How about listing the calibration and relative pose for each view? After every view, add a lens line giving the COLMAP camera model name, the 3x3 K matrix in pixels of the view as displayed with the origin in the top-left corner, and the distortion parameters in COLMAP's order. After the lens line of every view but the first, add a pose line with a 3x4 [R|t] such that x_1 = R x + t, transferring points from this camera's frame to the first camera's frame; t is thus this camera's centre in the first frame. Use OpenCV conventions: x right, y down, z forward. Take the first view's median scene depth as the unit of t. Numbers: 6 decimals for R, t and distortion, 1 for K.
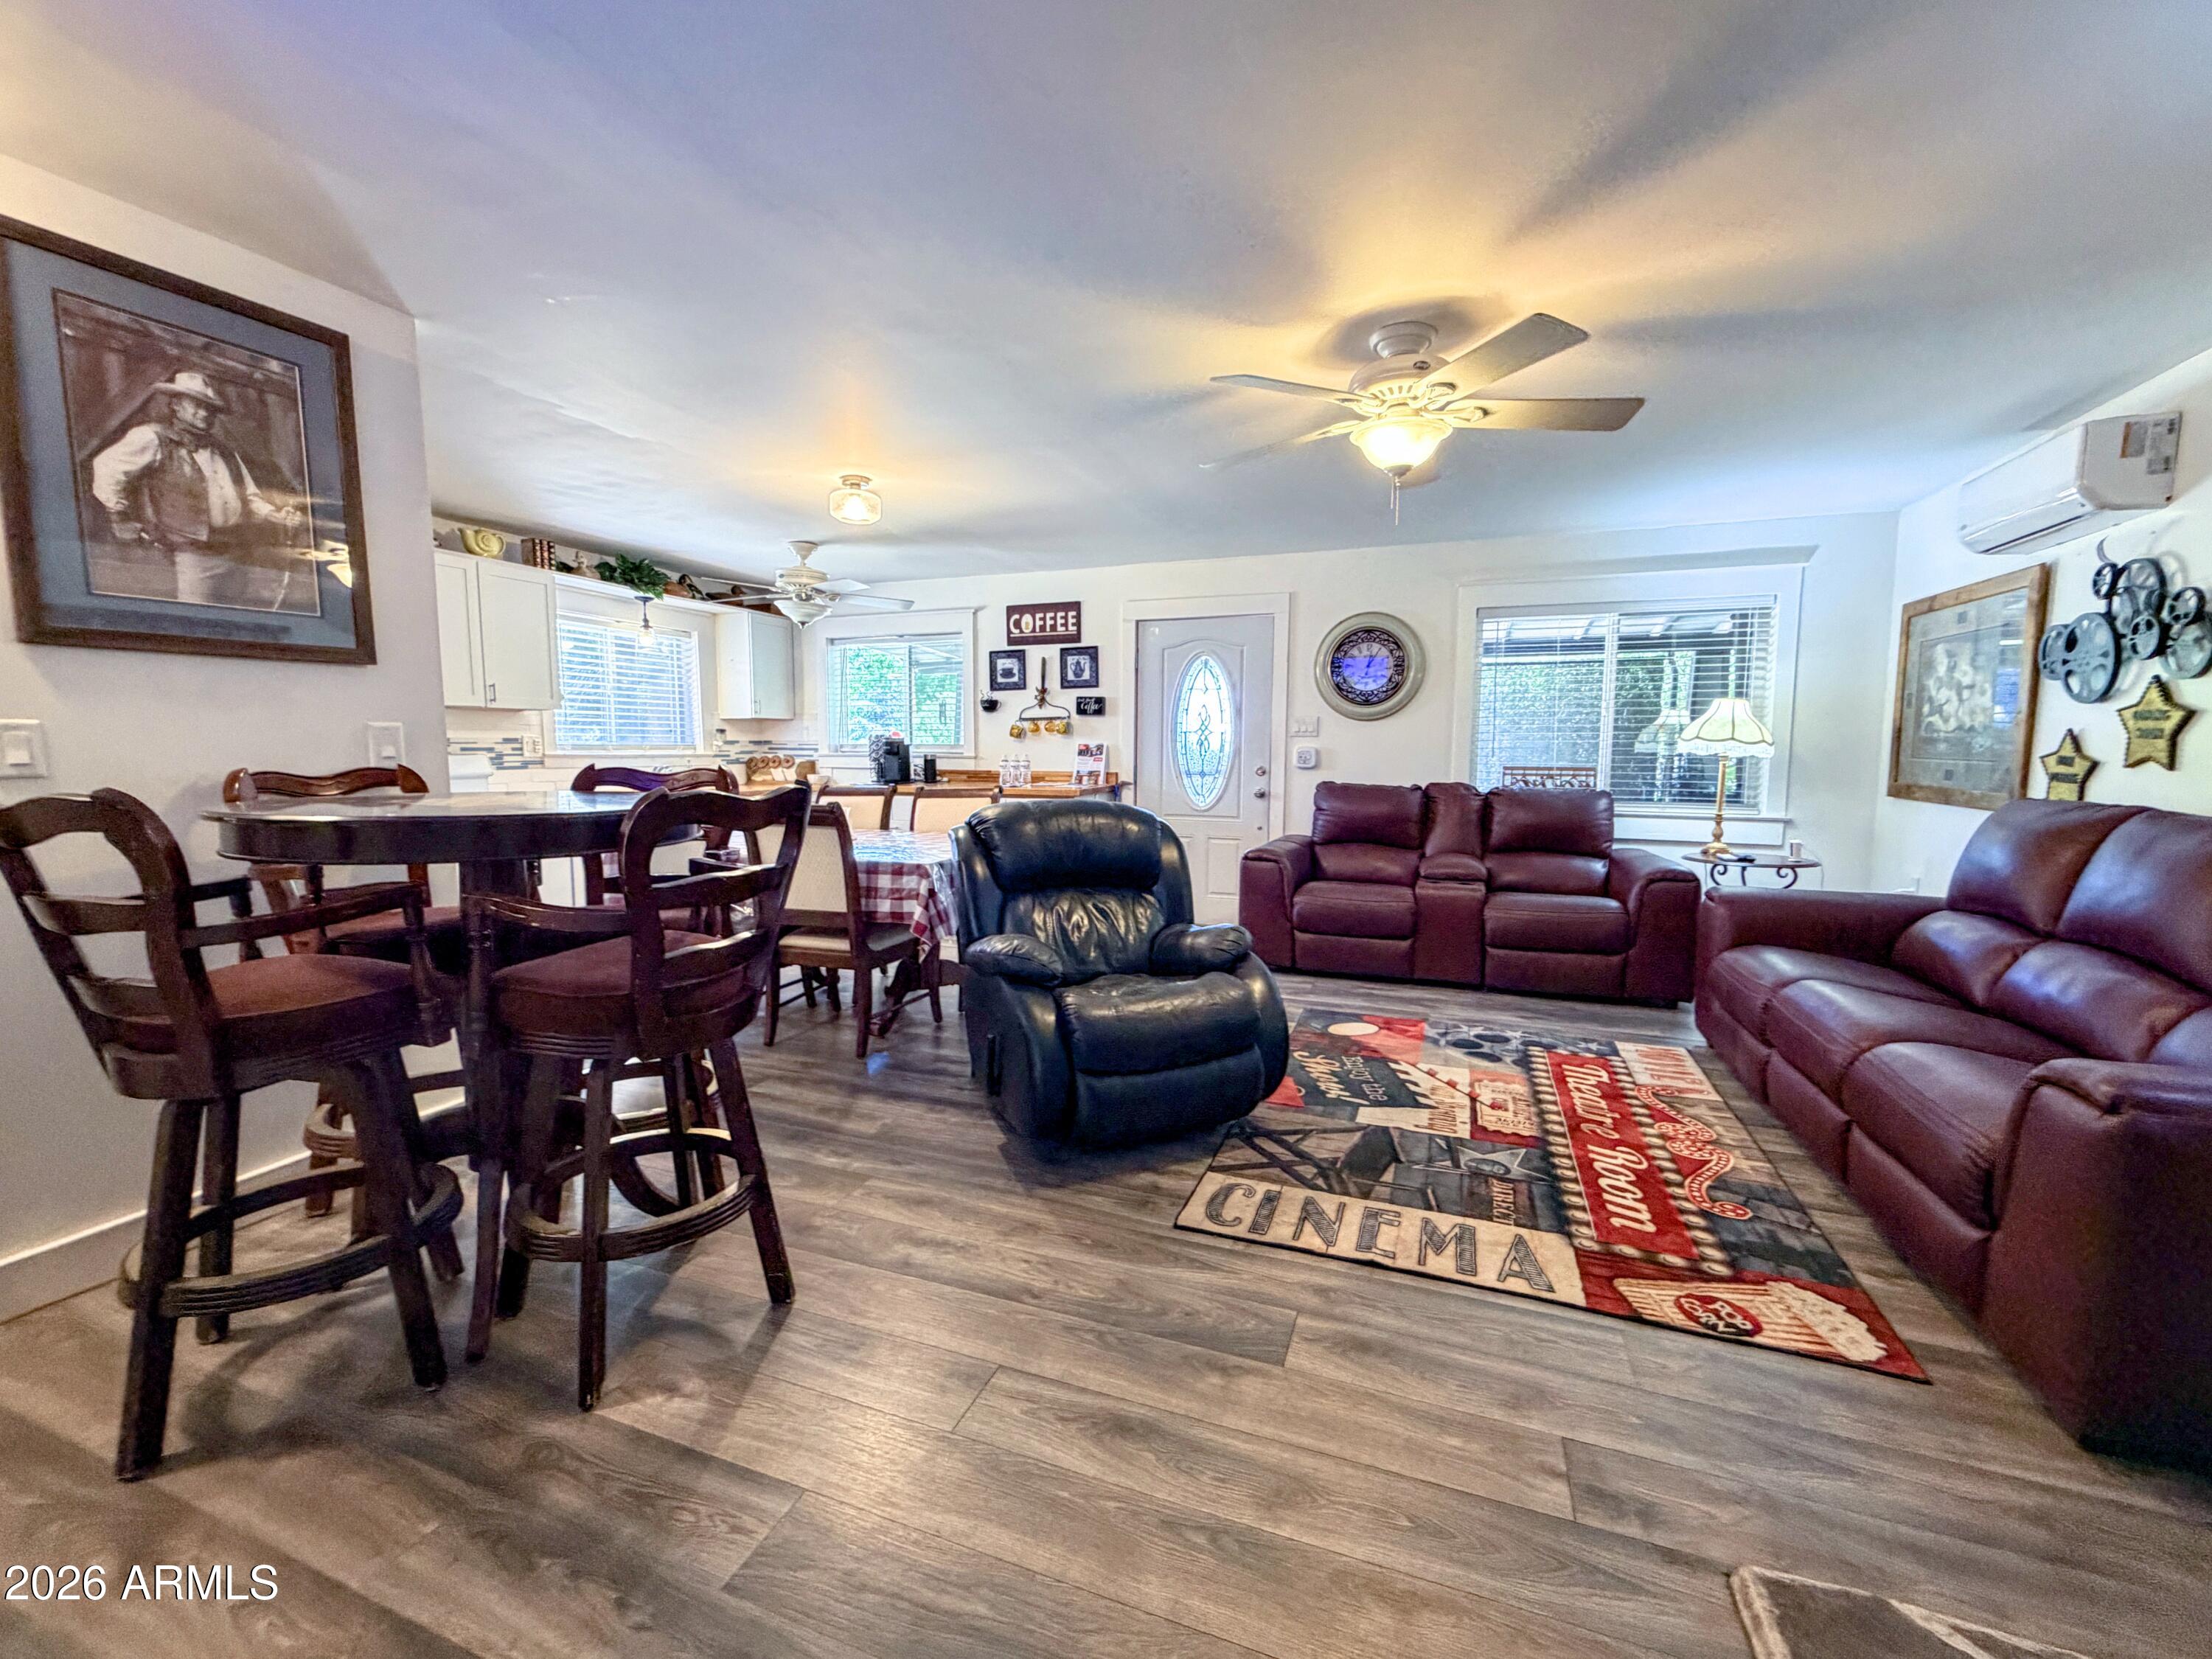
lens RADIAL K [[901.1, 0, 1108.5], [0, 901.1, 833.8], [0, 0, 1]] dist [0.001016, 0.000446]
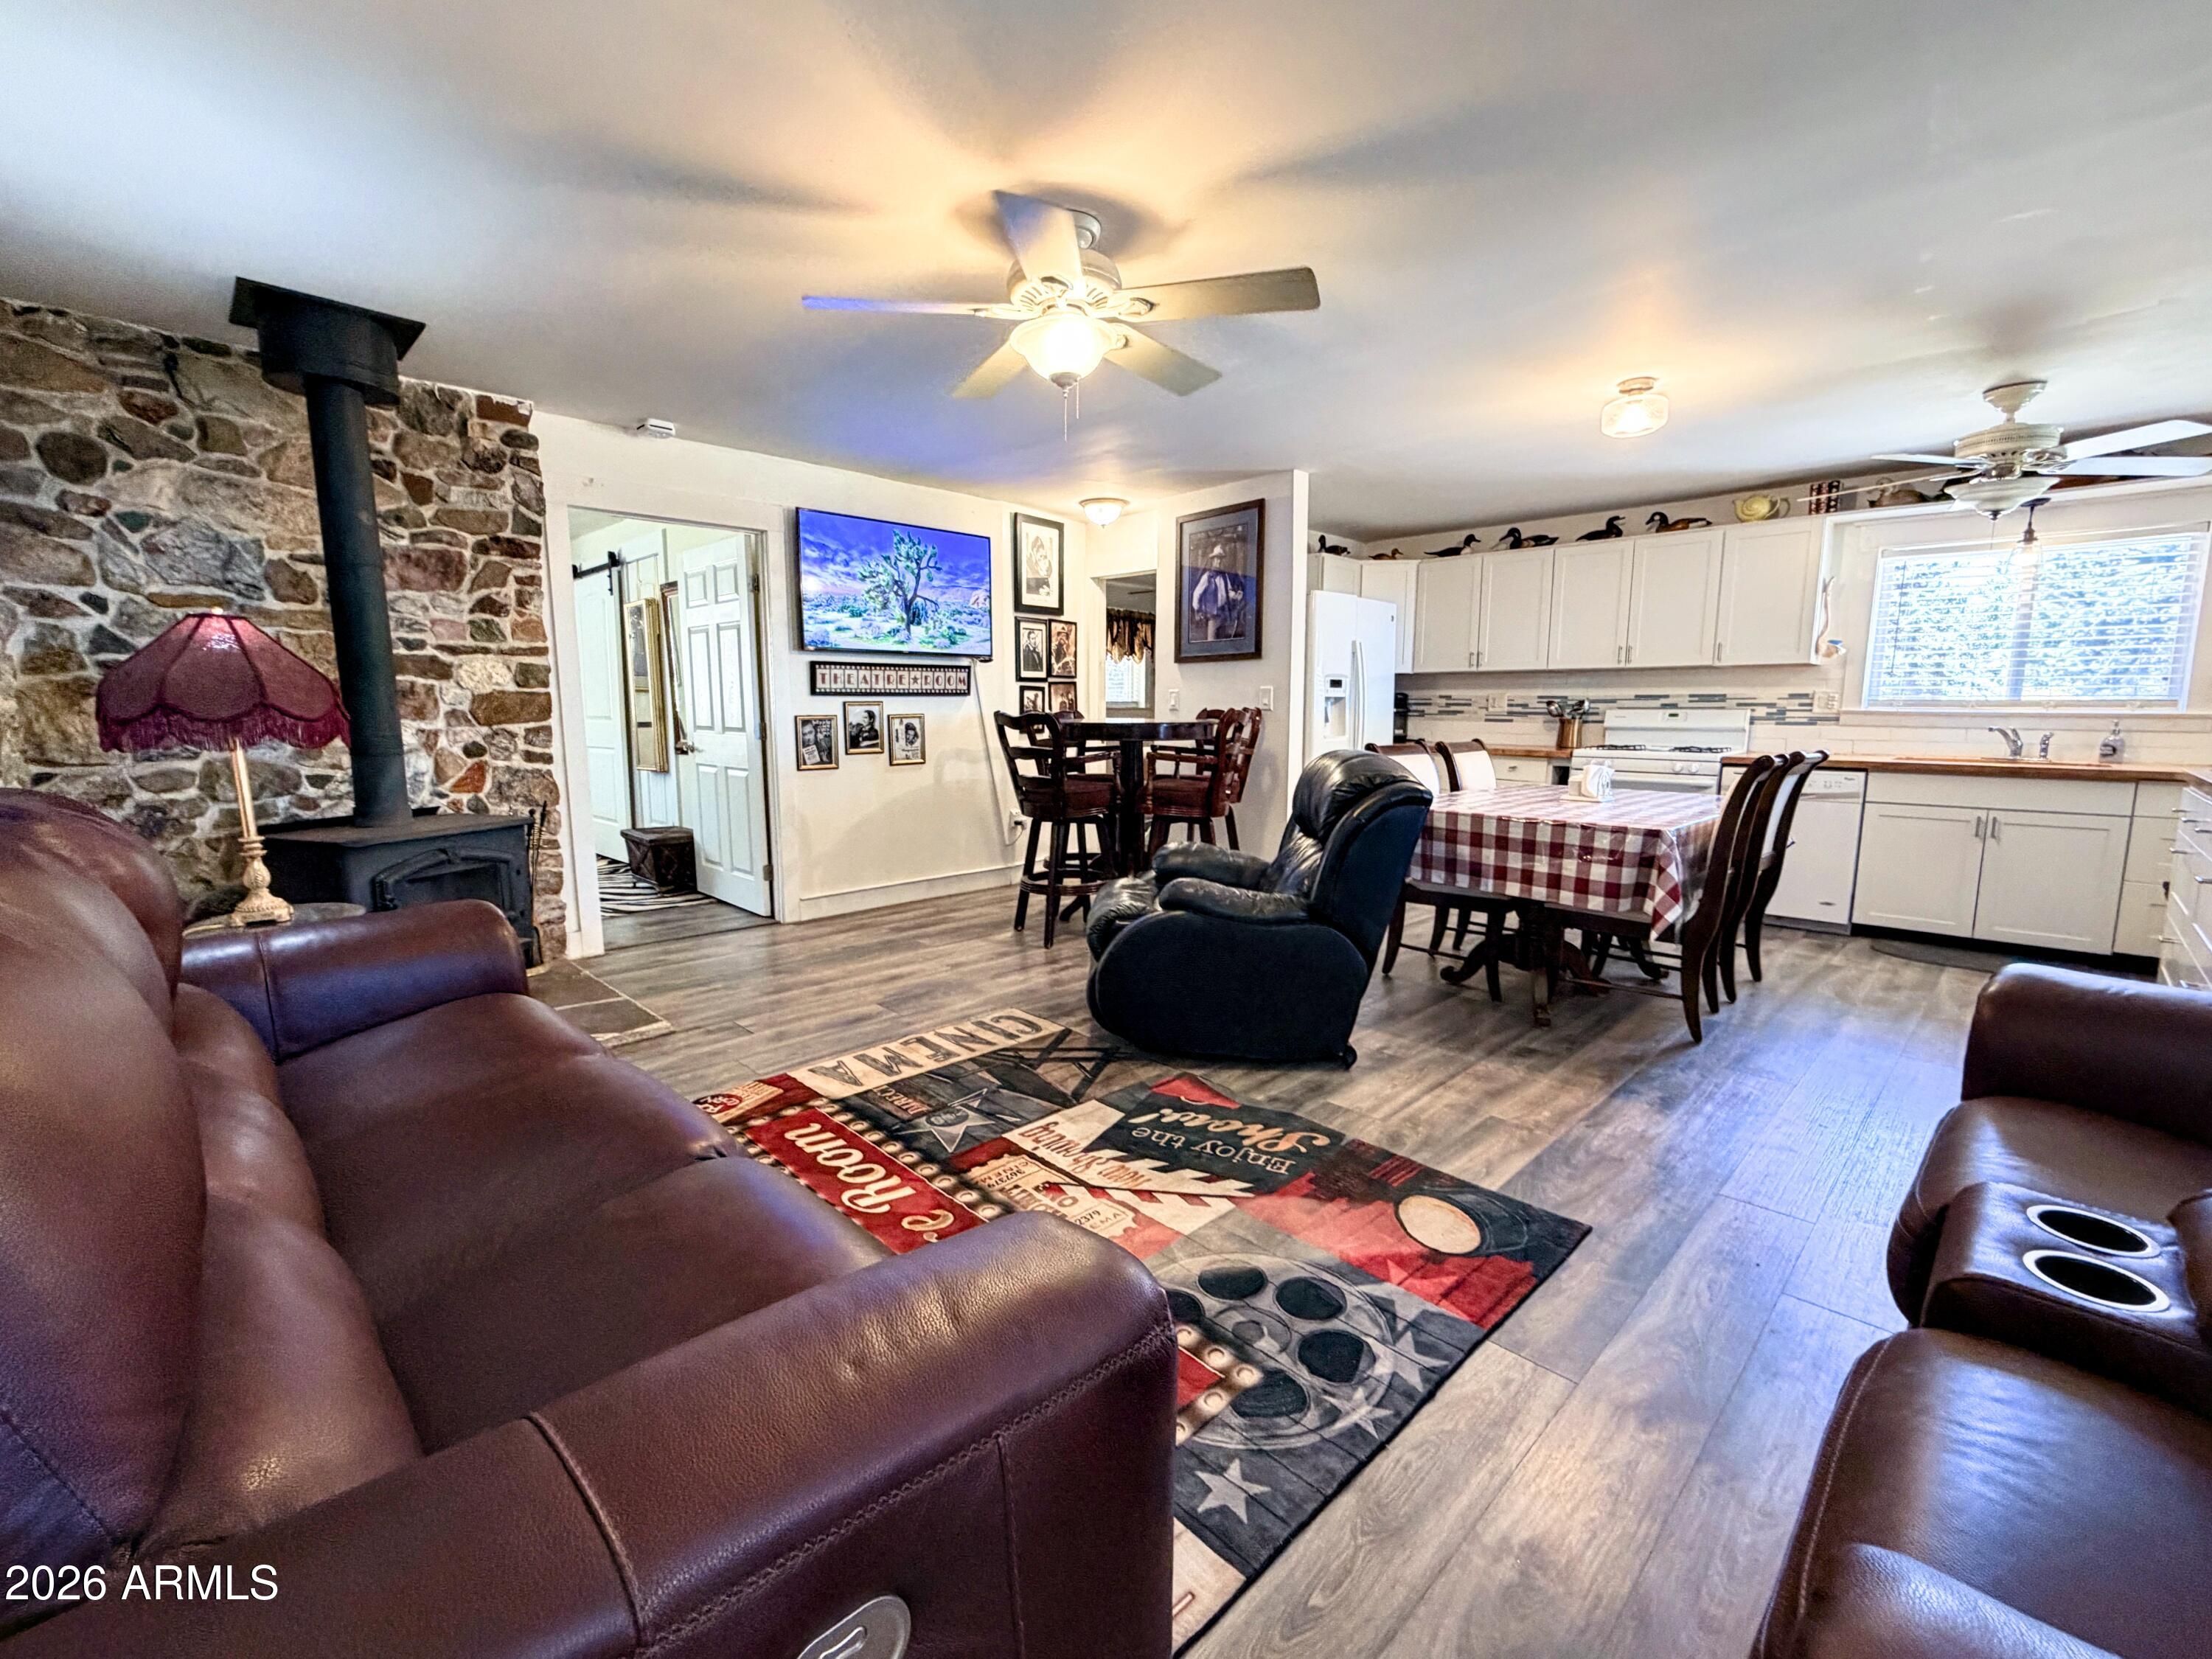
lens RADIAL K [[942.8, 0, 1097.7], [0, 942.8, 836.7], [0, 0, 1]] dist [-0.003983, 0.001393]
pose [[-0.420912, 0.121072, -0.898985, 1.177688], [-0.093463, 0.979990, 0.175742, -0.119427], [0.902274, 0.157994, -0.401174, 1.438351]]
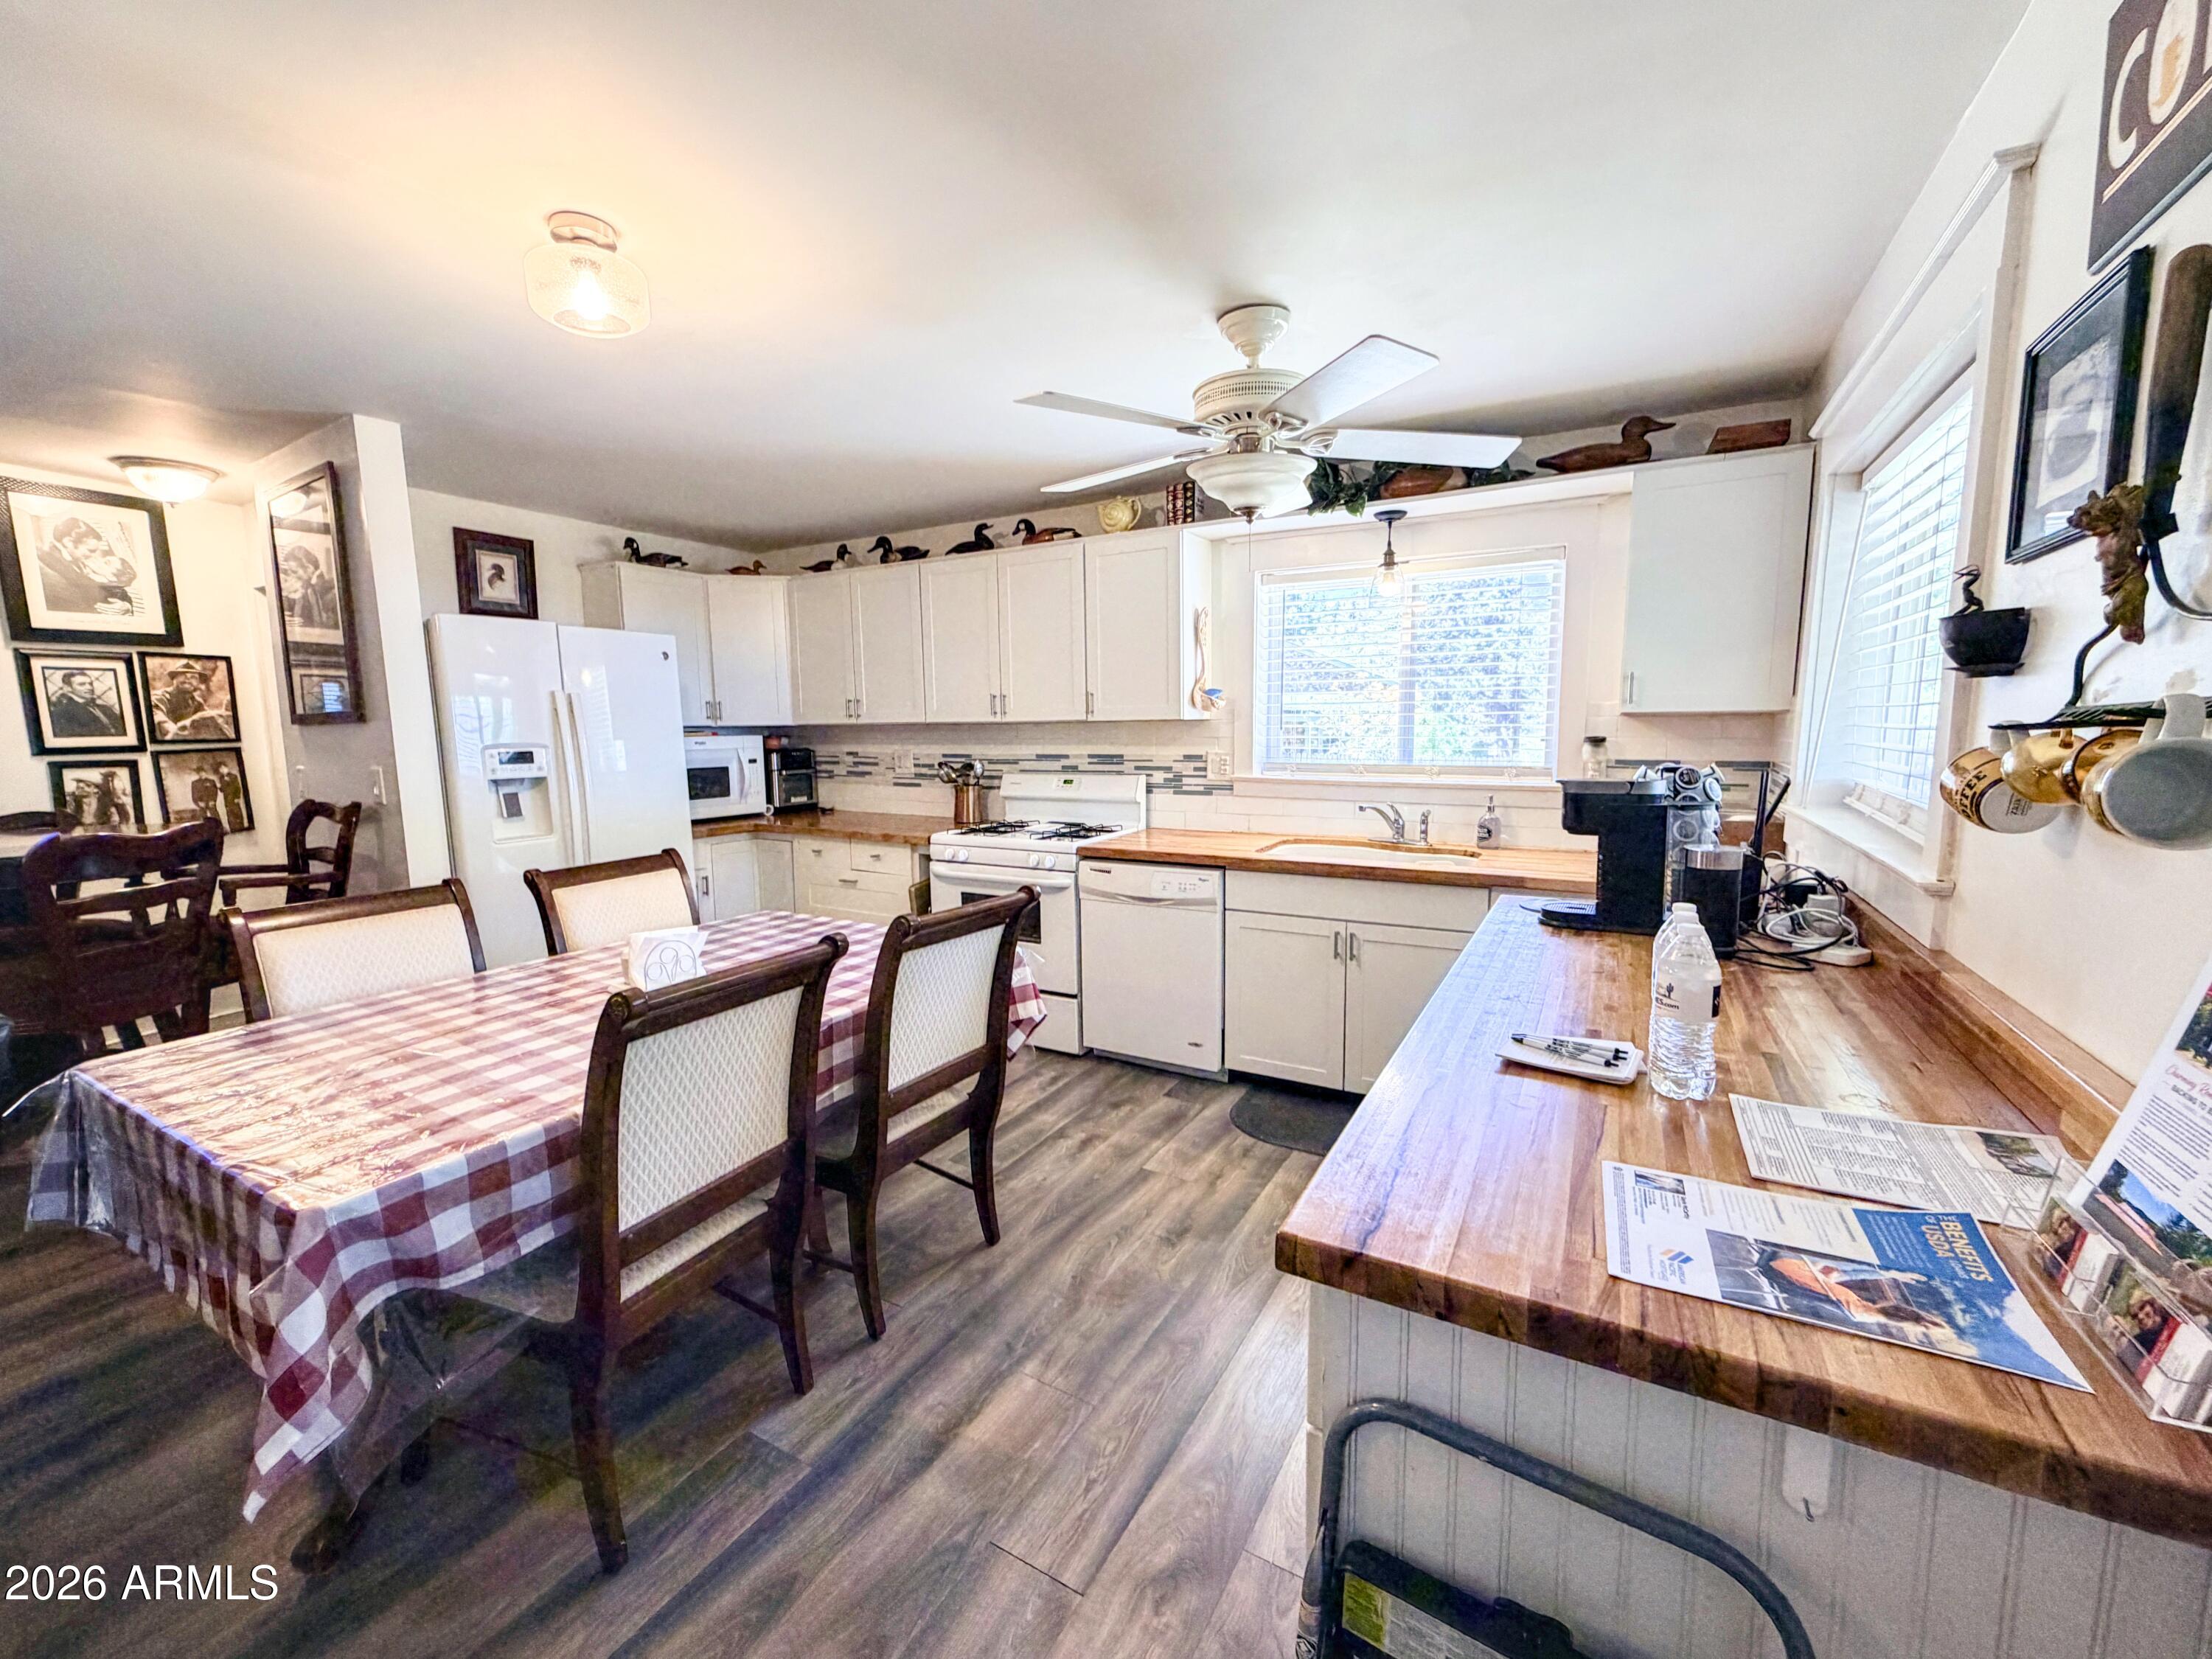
lens RADIAL K [[901.1, 0, 1101.4], [0, 901.1, 835.3], [0, 0, 1]] dist [0.001016, 0.000446]
pose [[-0.160107, 0.121220, -0.979628, 0.230672], [-0.085357, 0.987013, 0.136084, -0.264260], [0.983402, 0.105406, -0.147681, 2.018799]]
